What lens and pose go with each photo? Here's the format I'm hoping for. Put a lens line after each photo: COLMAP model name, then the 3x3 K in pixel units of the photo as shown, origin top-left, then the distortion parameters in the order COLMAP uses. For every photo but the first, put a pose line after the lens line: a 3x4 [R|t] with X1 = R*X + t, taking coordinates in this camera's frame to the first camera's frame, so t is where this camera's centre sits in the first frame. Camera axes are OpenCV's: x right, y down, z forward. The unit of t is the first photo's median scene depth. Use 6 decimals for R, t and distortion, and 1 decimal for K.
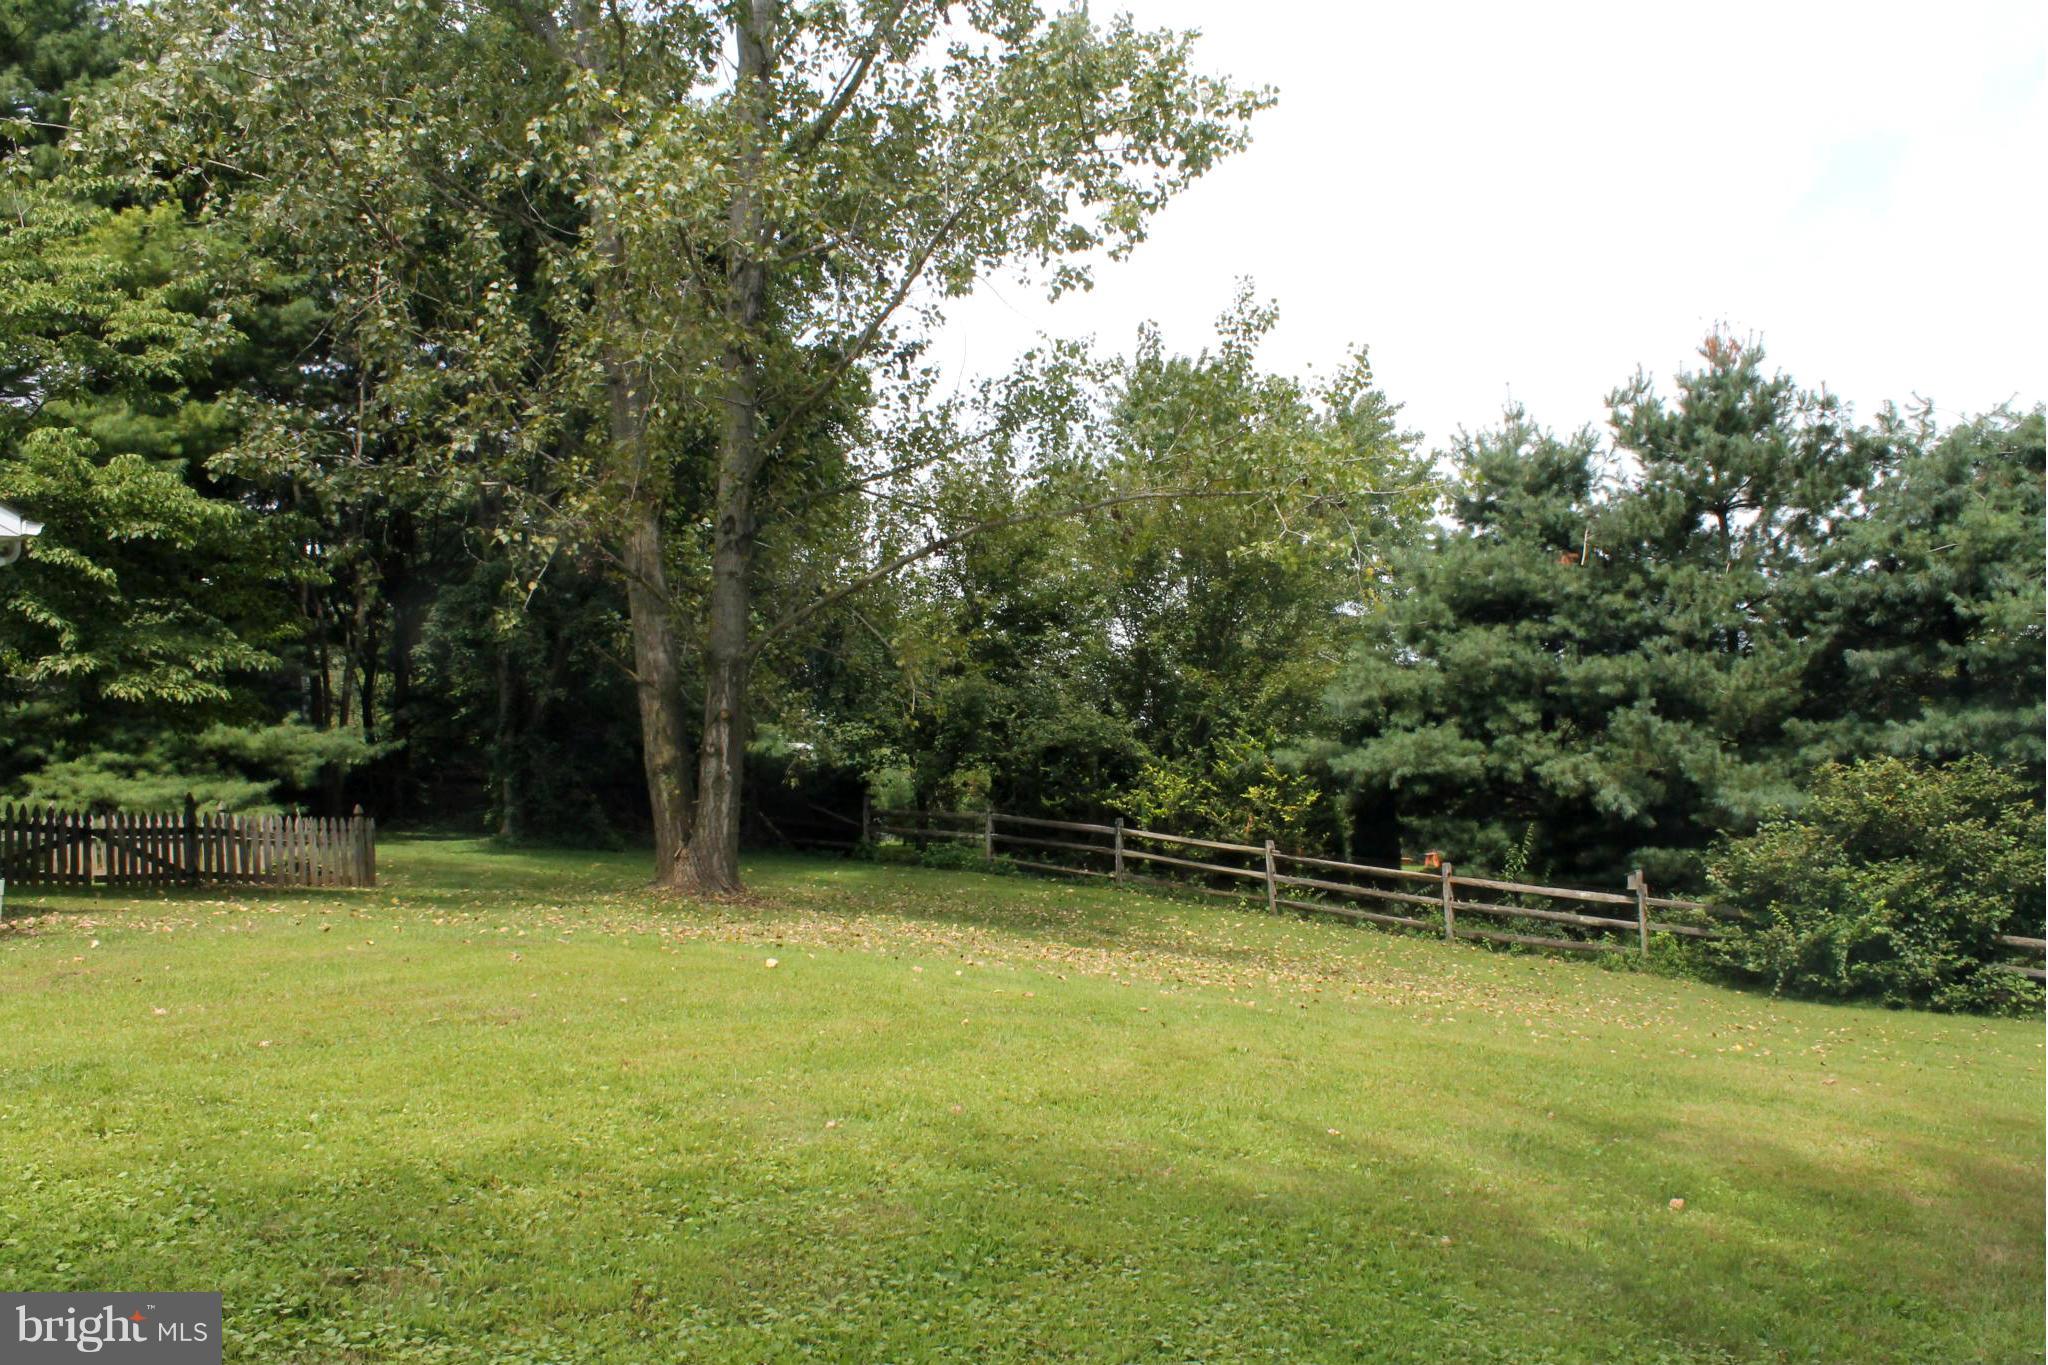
lens RADIAL K [[1776.5, 0, 1024.0], [0, 1776.5, 682.5], [0, 0, 1]] dist [-0.164568, 0.174536]
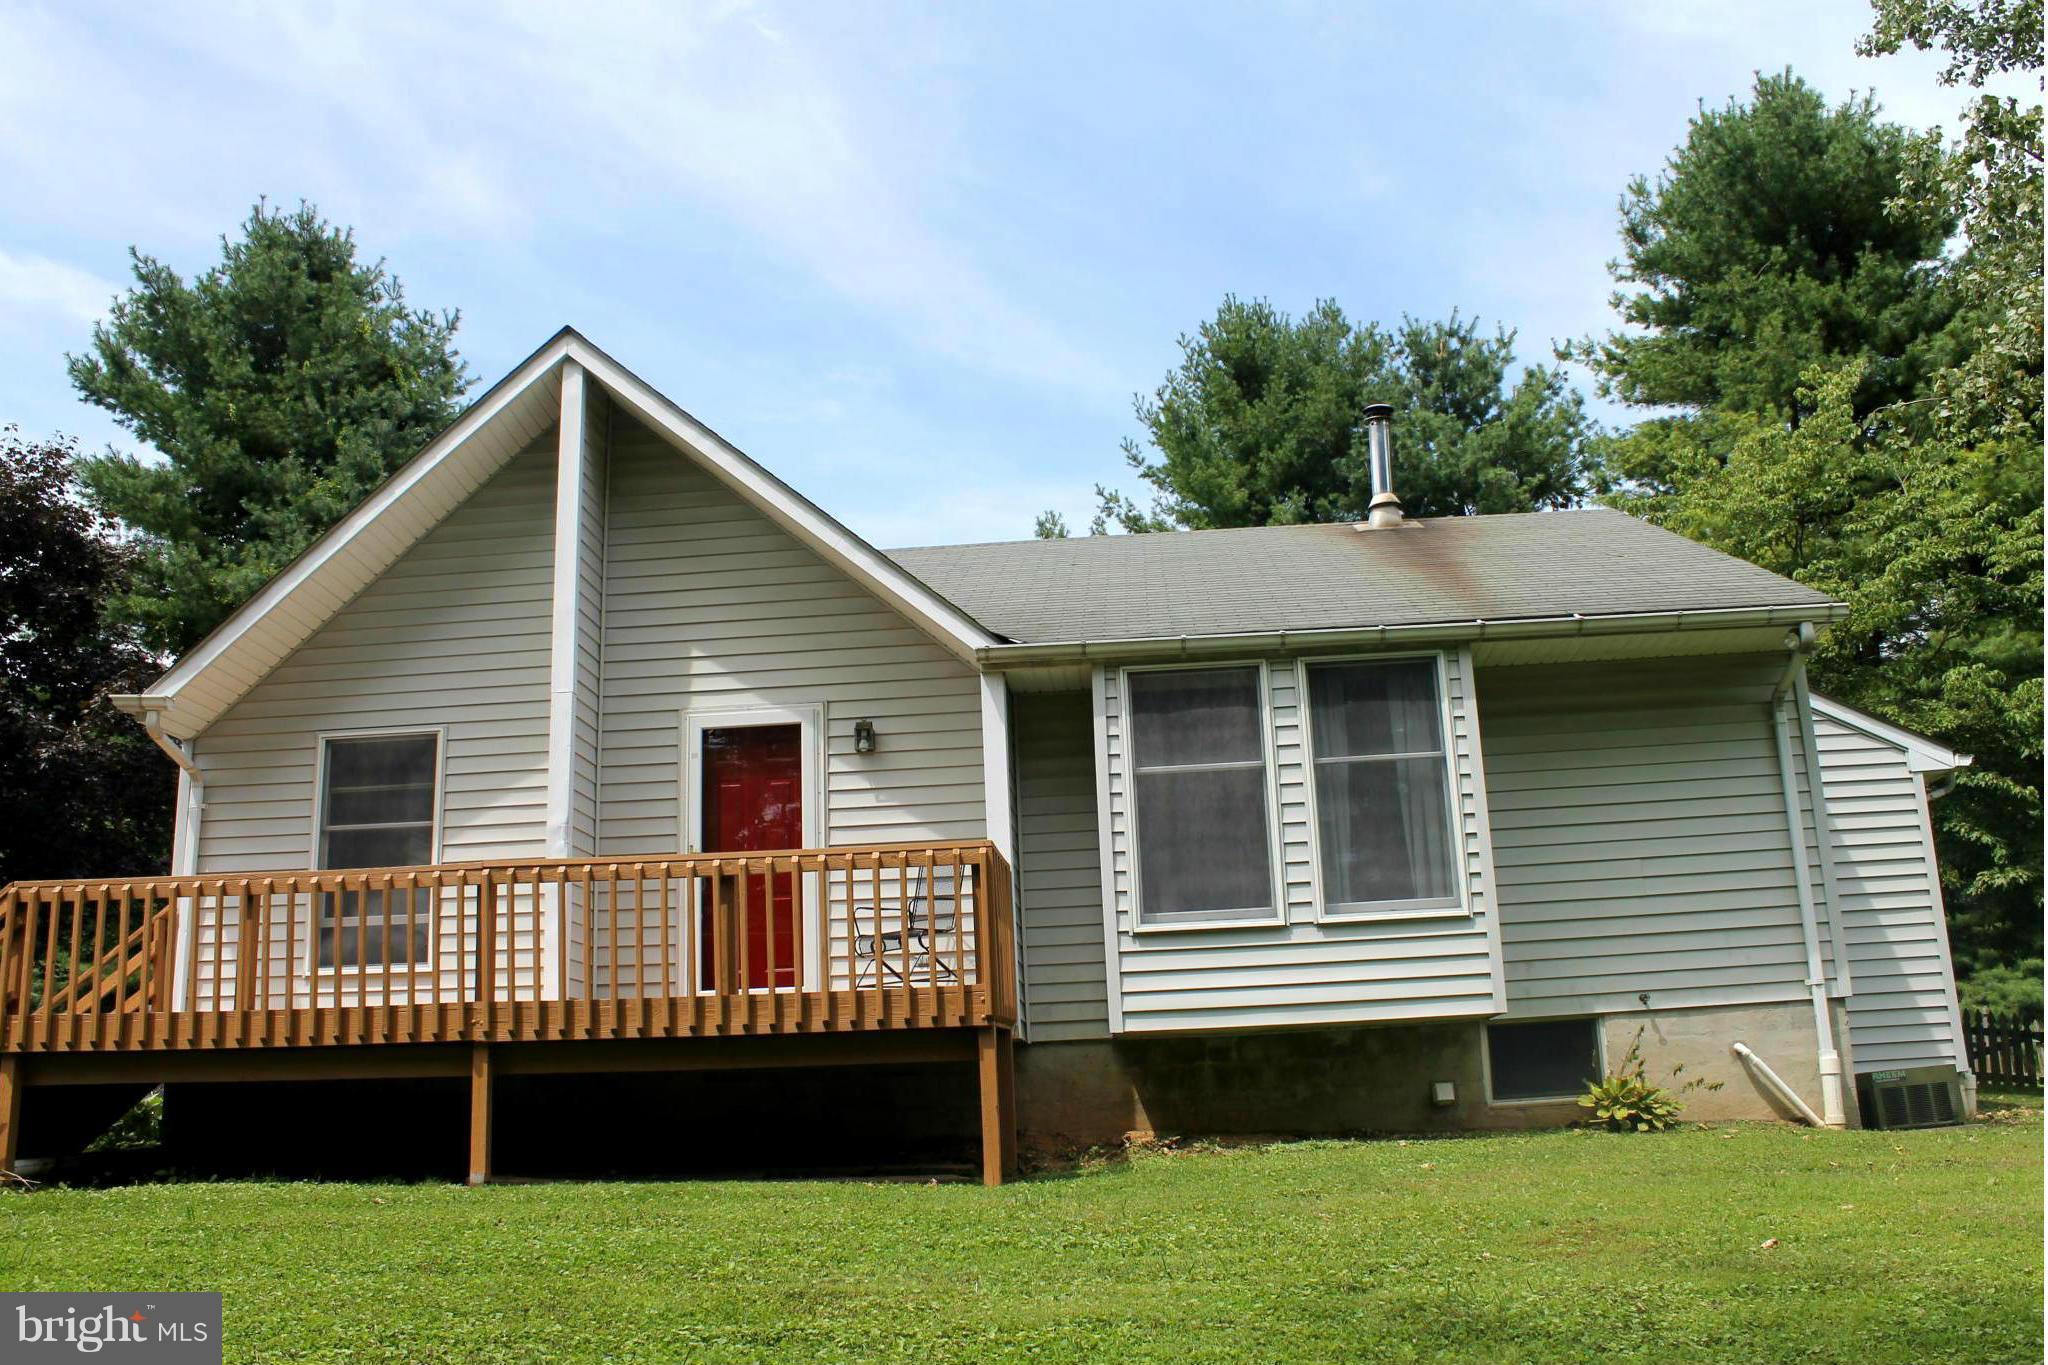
lens RADIAL K [[1776.5, 0, 1024.0], [0, 1776.5, 682.5], [0, 0, 1]] dist [-0.164568, 0.174536]
pose [[0.540058, -0.149884, -0.828174, 0.025512], [0.049462, 0.987966, -0.146548, -0.003861], [0.840173, 0.038181, 0.540973, -0.109088]]
